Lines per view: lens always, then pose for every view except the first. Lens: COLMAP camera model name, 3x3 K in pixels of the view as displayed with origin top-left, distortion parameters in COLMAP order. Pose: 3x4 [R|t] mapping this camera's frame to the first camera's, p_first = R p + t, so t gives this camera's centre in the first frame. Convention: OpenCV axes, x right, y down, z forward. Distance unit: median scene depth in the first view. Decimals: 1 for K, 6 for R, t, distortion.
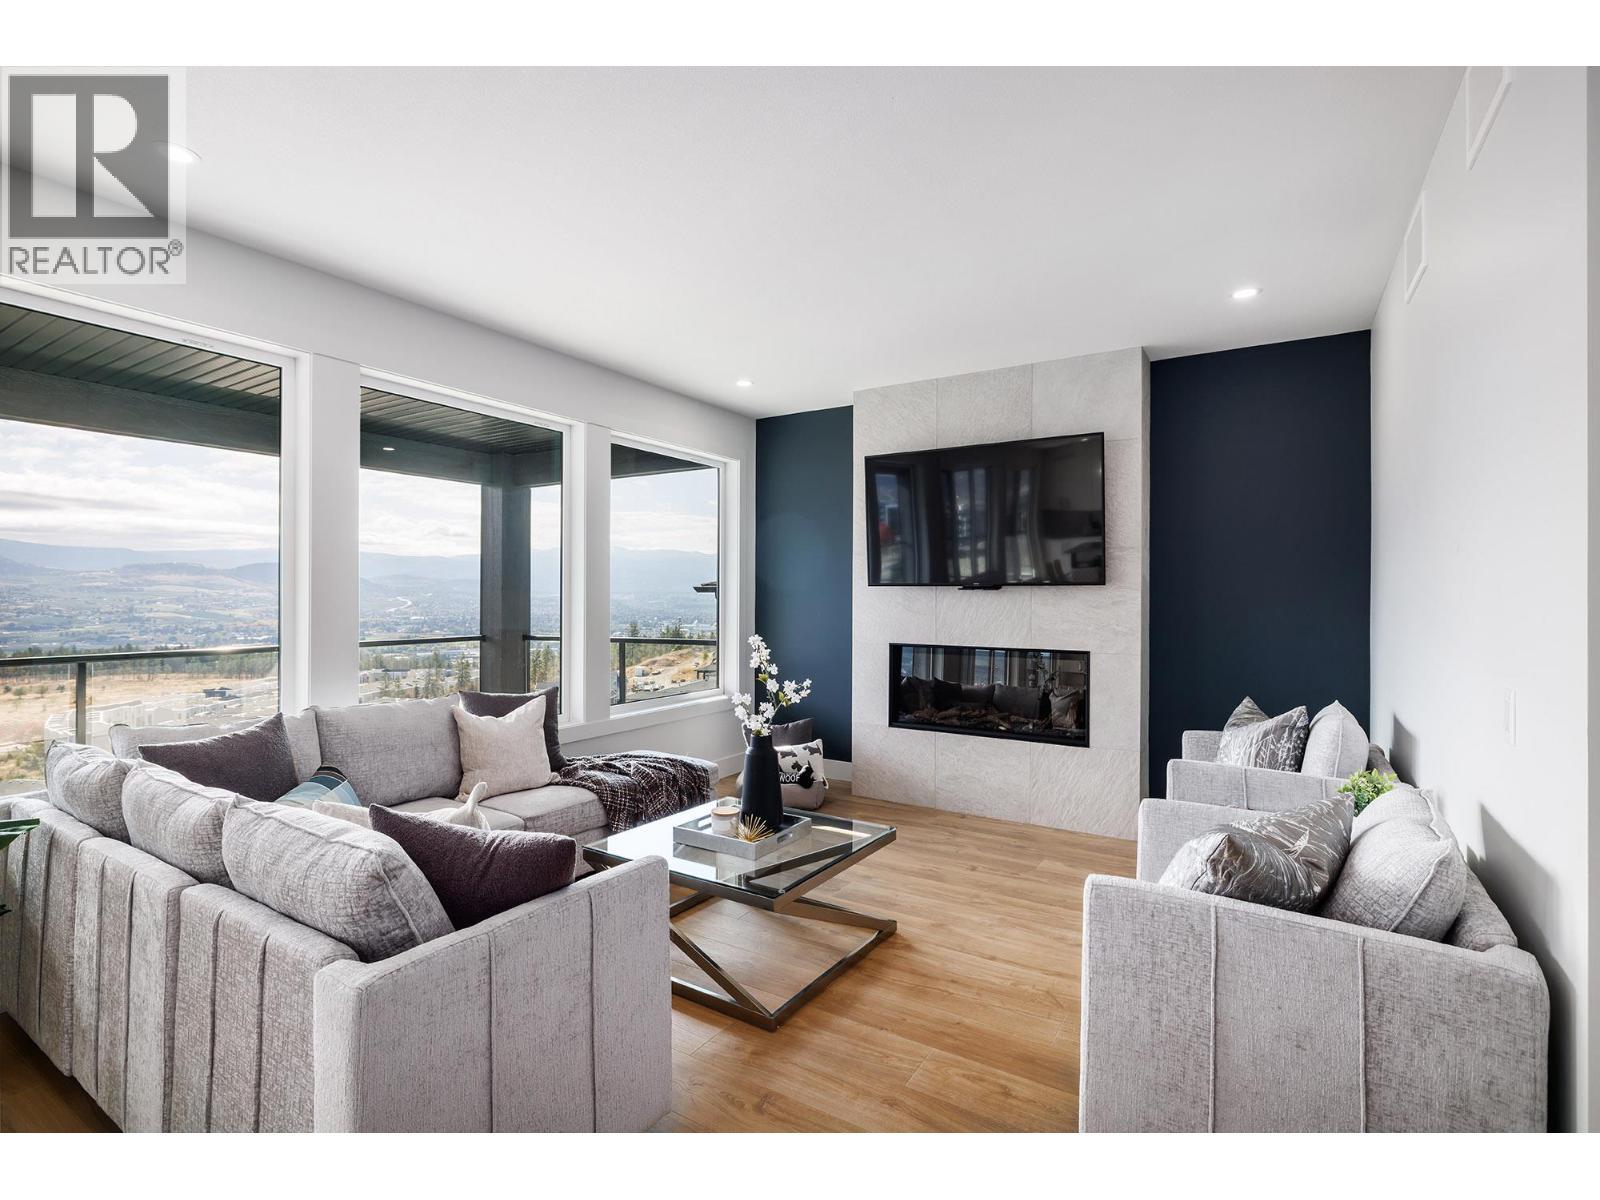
lens RADIAL K [[771.2, 0, 798.2], [0, 771.2, 593.3], [0, 0, 1]] dist [0.000889, -0.001303]
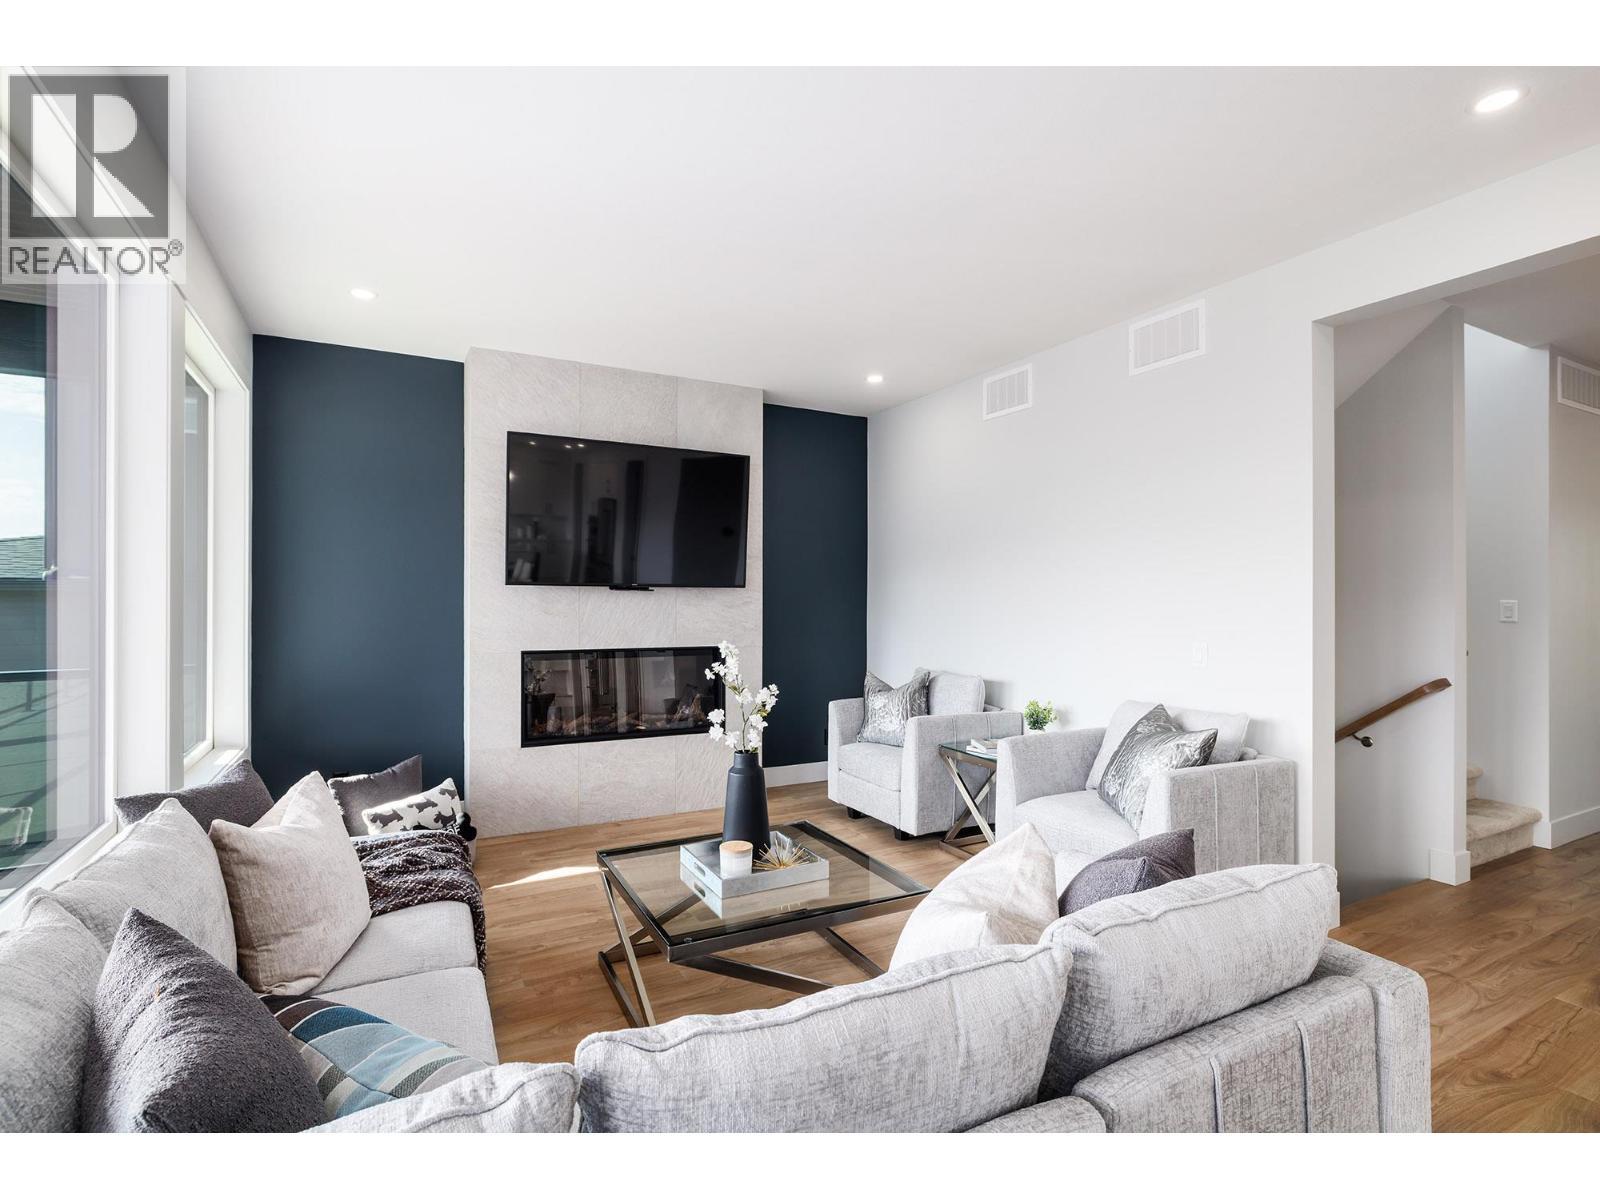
lens RADIAL K [[771.2, 0, 783.1], [0, 771.2, 599.5], [0, 0, 1]] dist [0.000889, -0.001303]
pose [[0.504958, -0.001751, 0.863142, -0.513360], [-0.005508, 0.999971, 0.005251, 0.000176], [-0.863127, -0.007406, 0.504933, 0.329487]]
